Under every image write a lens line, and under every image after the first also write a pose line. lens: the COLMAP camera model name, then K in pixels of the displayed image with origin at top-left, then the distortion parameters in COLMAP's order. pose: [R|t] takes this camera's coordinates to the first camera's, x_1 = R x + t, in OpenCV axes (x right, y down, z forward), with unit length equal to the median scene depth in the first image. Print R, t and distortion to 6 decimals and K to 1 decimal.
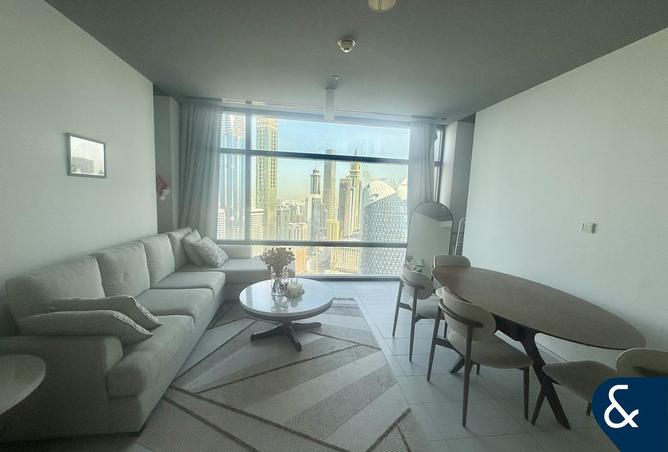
lens RADIAL K [[265.6, 0, 334.0], [0, 265.6, 226.0], [0, 0, 1]] dist [-0.000834, -0.000110]
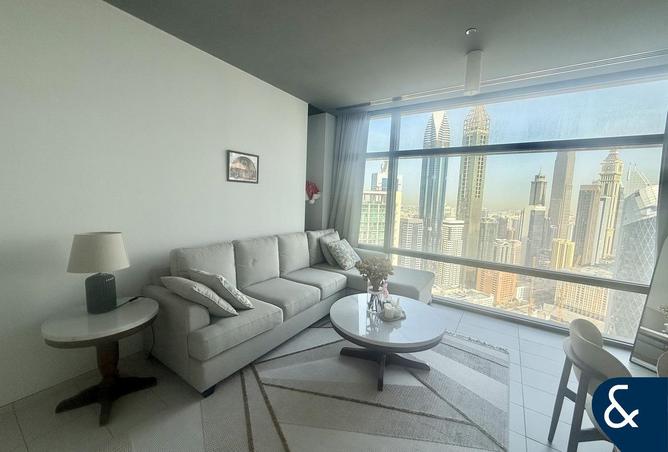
lens RADIAL K [[265.6, 0, 334.0], [0, 265.6, 226.0], [0, 0, 1]] dist [-0.000834, -0.000110]
pose [[0.746885, 0.058877, -0.662342, 0.205592], [-0.085720, 0.996286, -0.008100, 0.001563], [0.659405, 0.062825, 0.749158, 0.223923]]
